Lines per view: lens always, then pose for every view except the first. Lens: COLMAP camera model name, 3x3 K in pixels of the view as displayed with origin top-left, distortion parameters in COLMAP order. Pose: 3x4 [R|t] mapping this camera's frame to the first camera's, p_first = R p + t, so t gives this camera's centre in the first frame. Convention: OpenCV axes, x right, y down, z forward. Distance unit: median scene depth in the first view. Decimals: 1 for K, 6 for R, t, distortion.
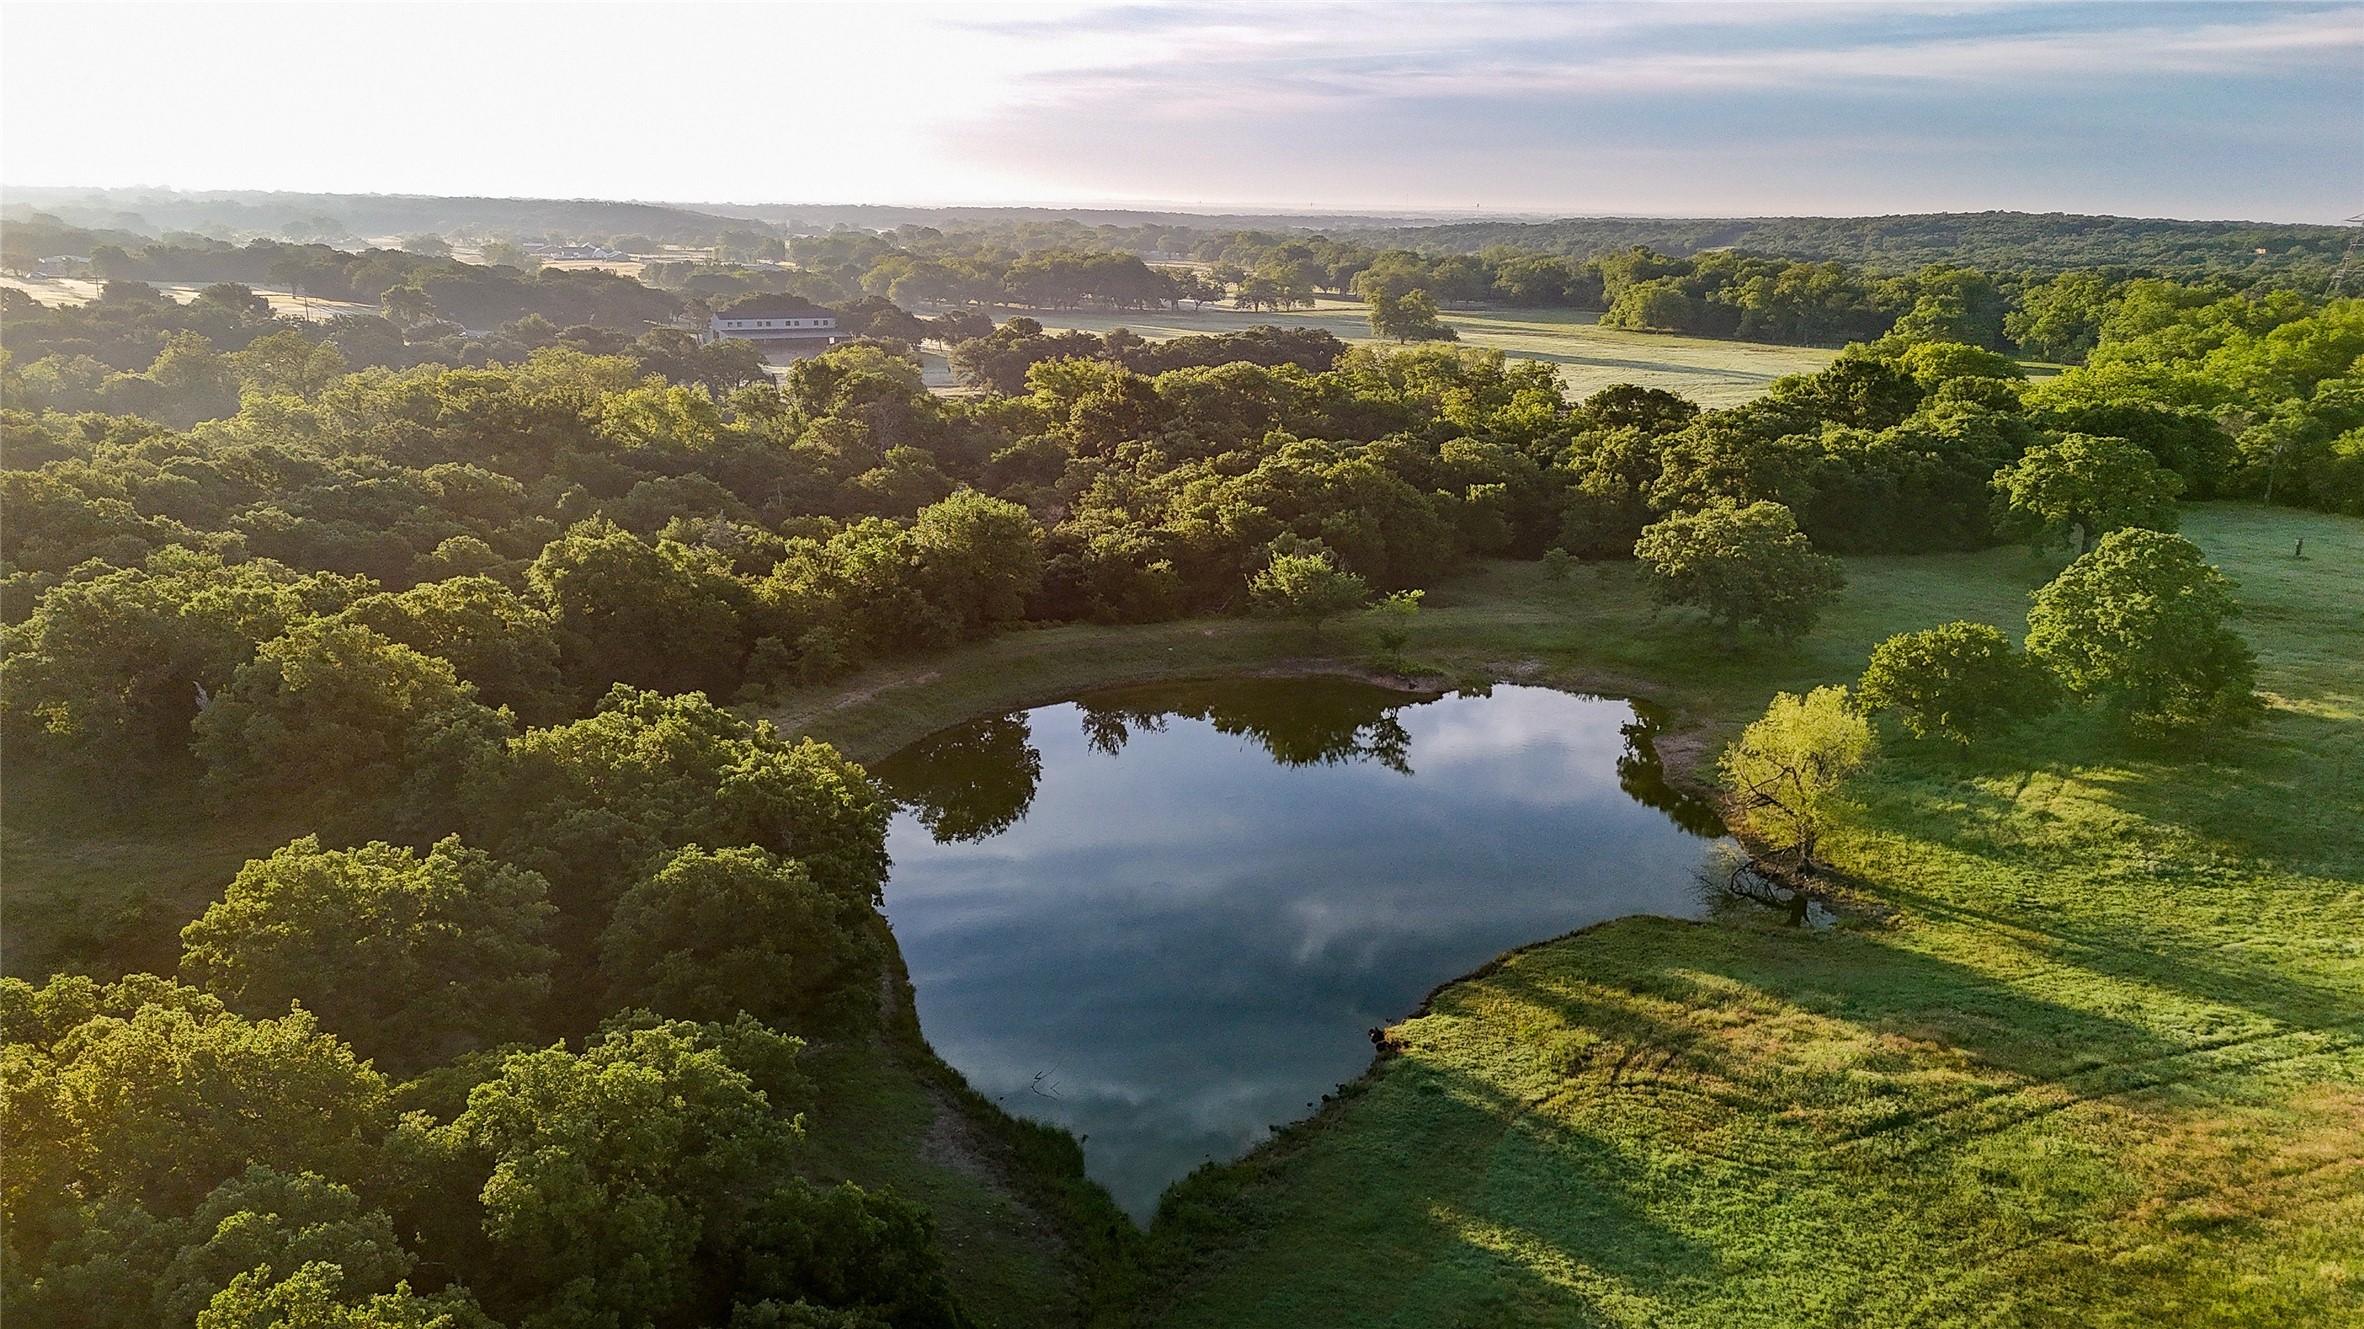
lens RADIAL K [[1659.6, 0, 1182.0], [0, 1659.6, 664.5], [0, 0, 1]] dist [0.047282, -0.003519]
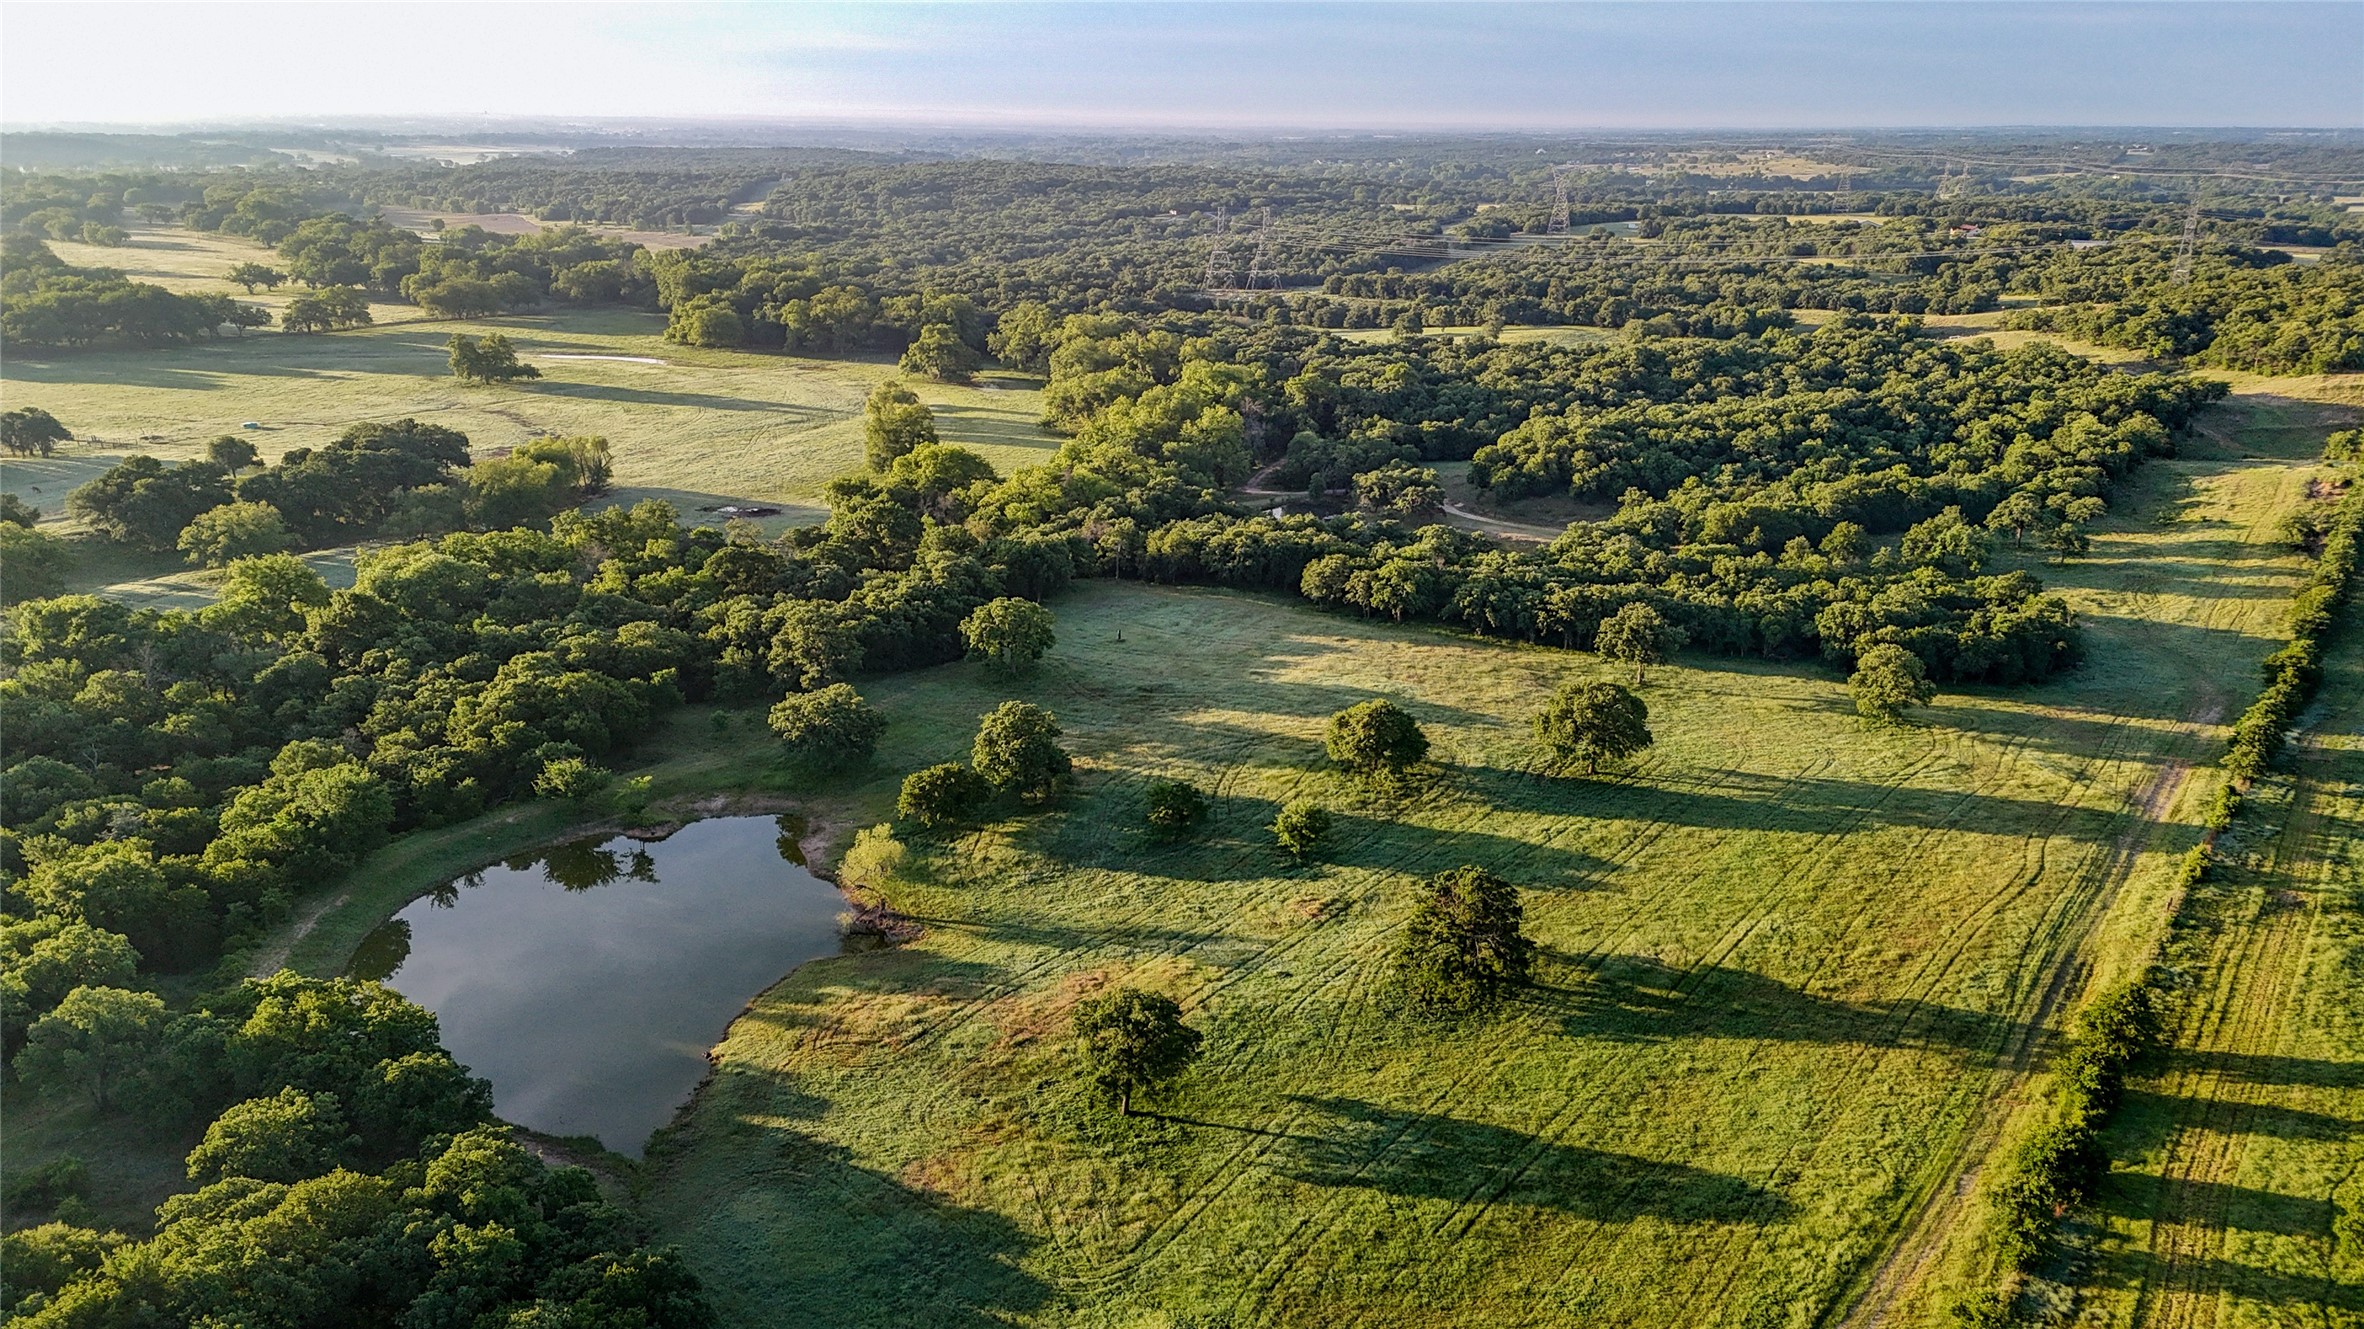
lens RADIAL K [[1748.5, 0, 1182.0], [0, 1748.5, 664.5], [0, 0, 1]] dist [0.141591, -0.146249]
pose [[0.859631, -0.156997, 0.486196, -0.306262], [0.120670, 0.987083, 0.105383, -0.348707], [-0.496461, -0.031921, 0.867472, -1.017453]]
